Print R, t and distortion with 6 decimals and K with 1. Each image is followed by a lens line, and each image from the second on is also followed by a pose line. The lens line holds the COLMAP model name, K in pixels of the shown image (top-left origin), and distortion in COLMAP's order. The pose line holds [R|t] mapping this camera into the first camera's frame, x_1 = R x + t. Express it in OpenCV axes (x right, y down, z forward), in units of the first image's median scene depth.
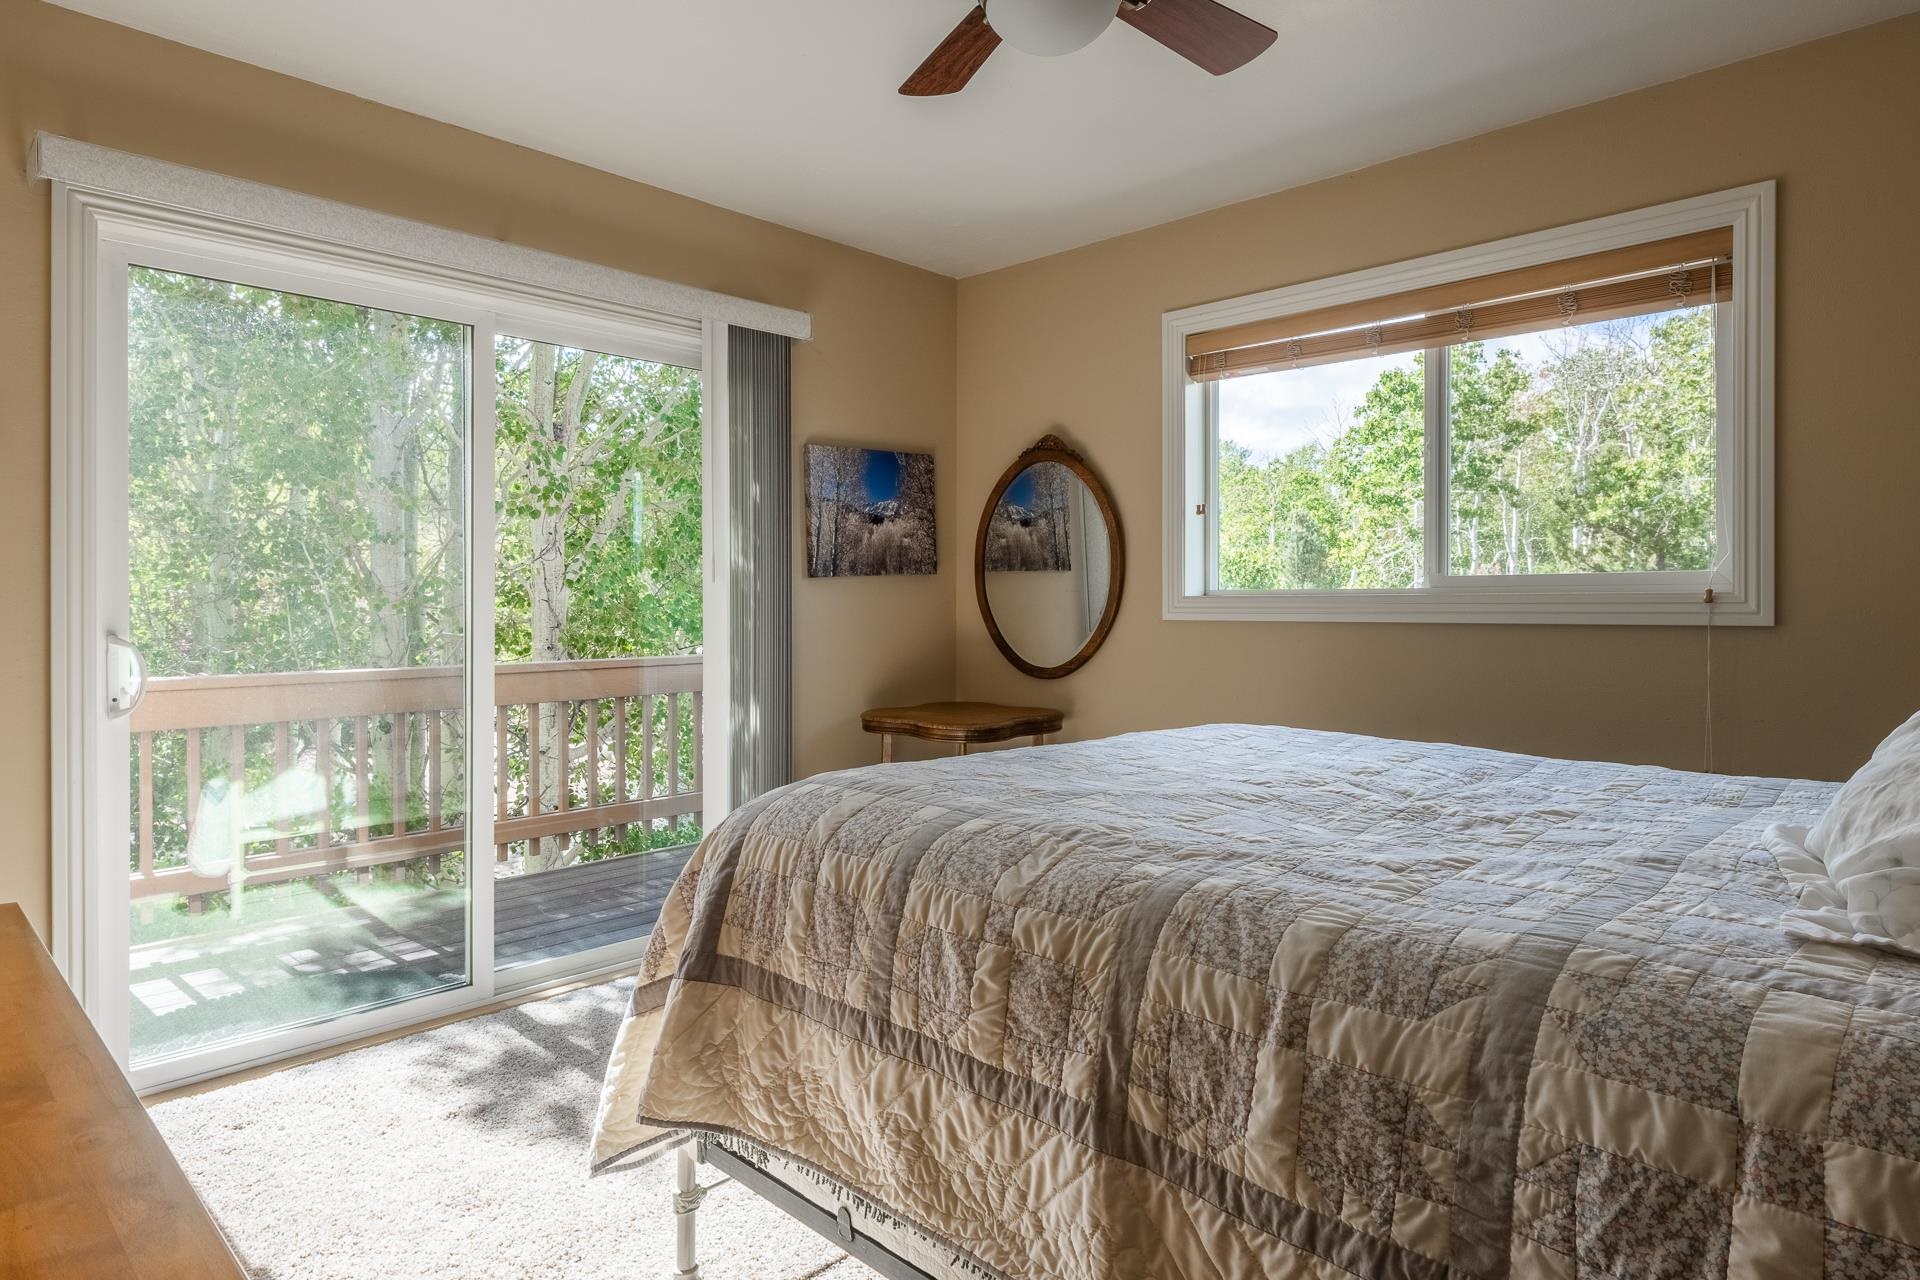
lens RADIAL K [[1099.8, 0, 958.6], [0, 1099.8, 627.6], [0, 0, 1]] dist [-0.008156, 0.001274]
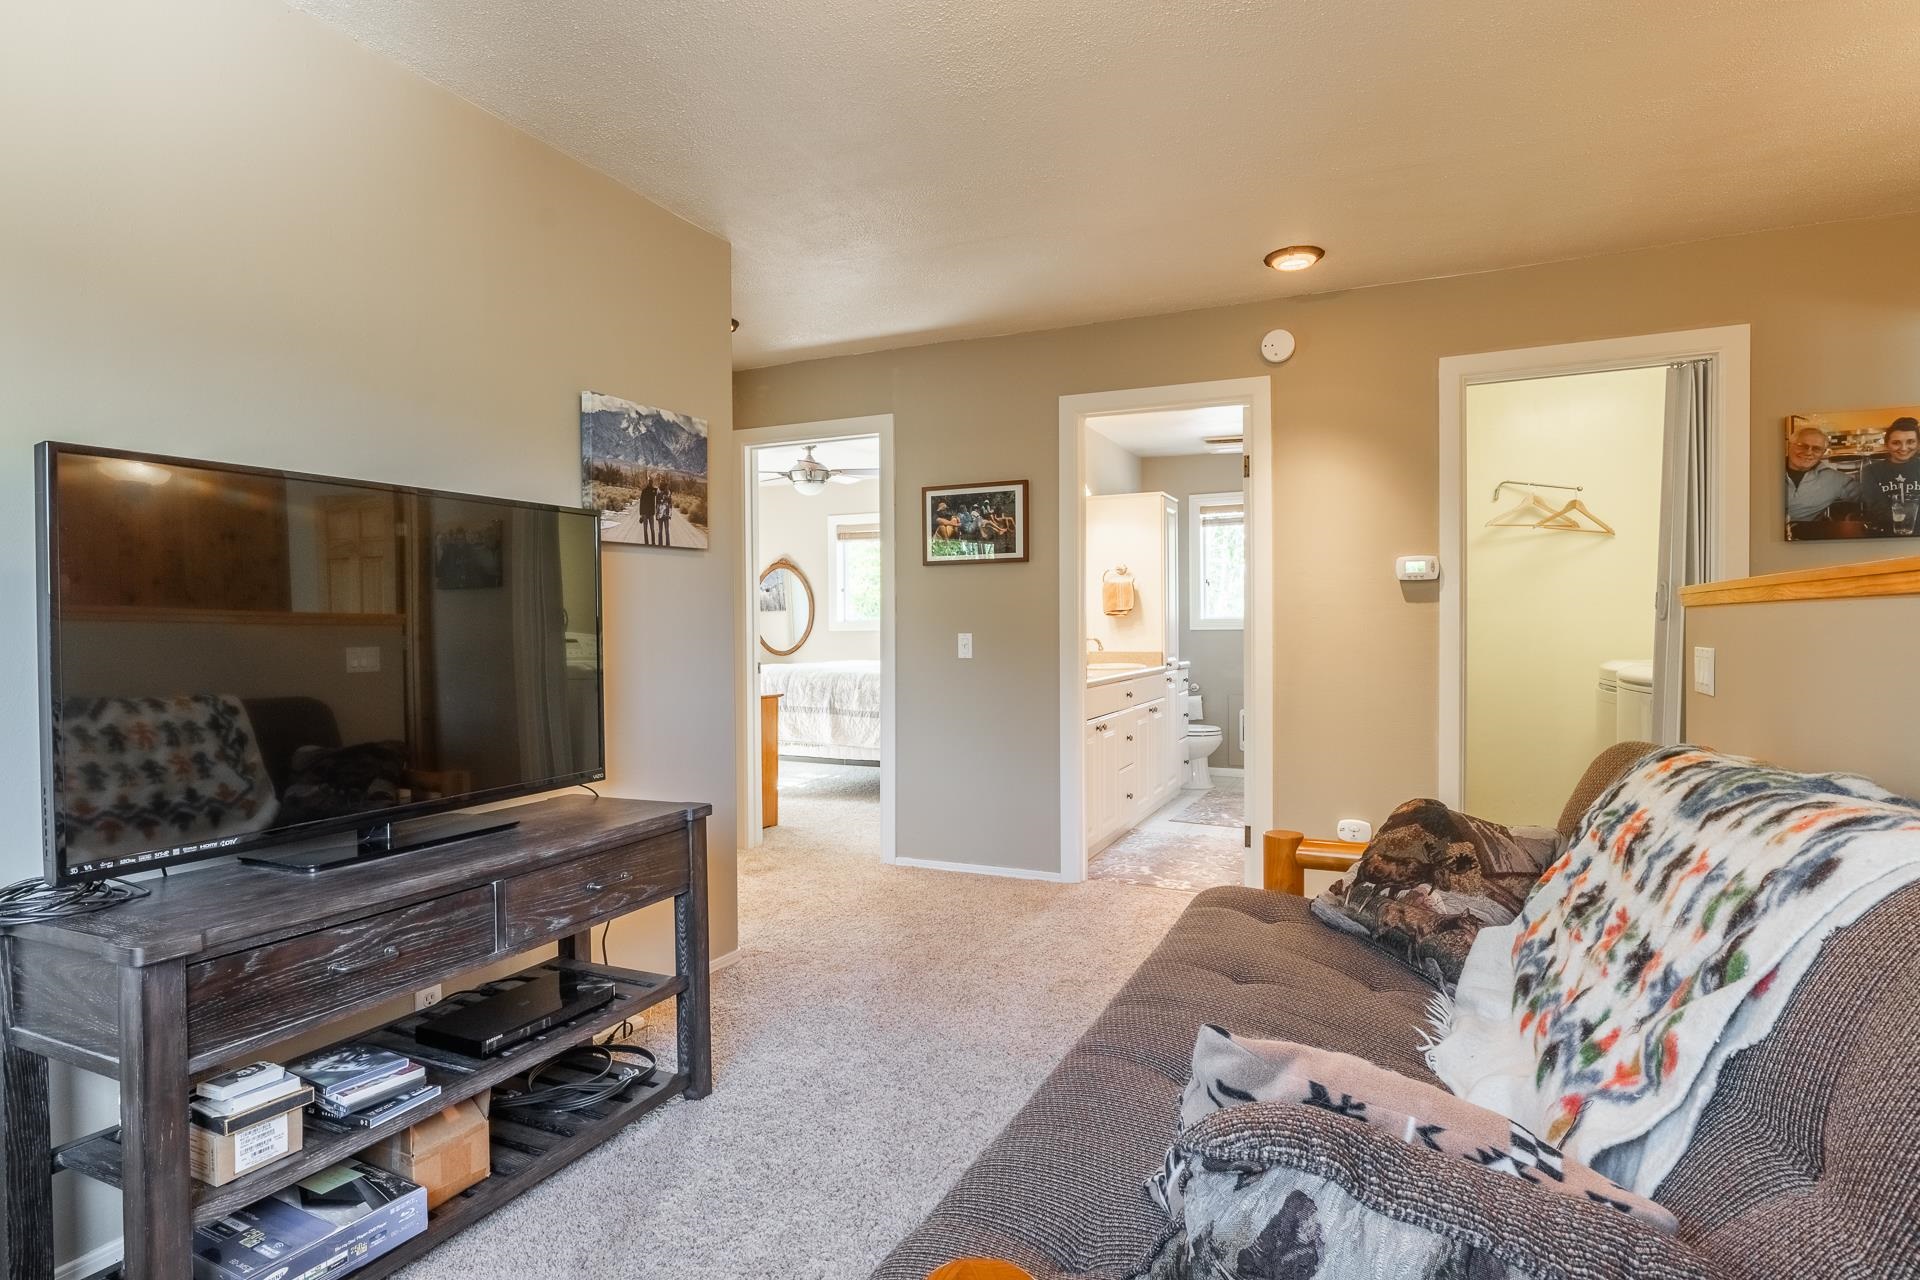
lens RADIAL K [[1010.4, 0, 959.9], [0, 1010.4, 640.7], [0, 0, 1]] dist [-0.002611, -0.000848]
pose [[0.943750, -0.009998, 0.330510, -0.326016], [0.013225, 0.999884, -0.007516, 0.038739], [-0.330396, 0.011464, 0.943773, -1.419388]]
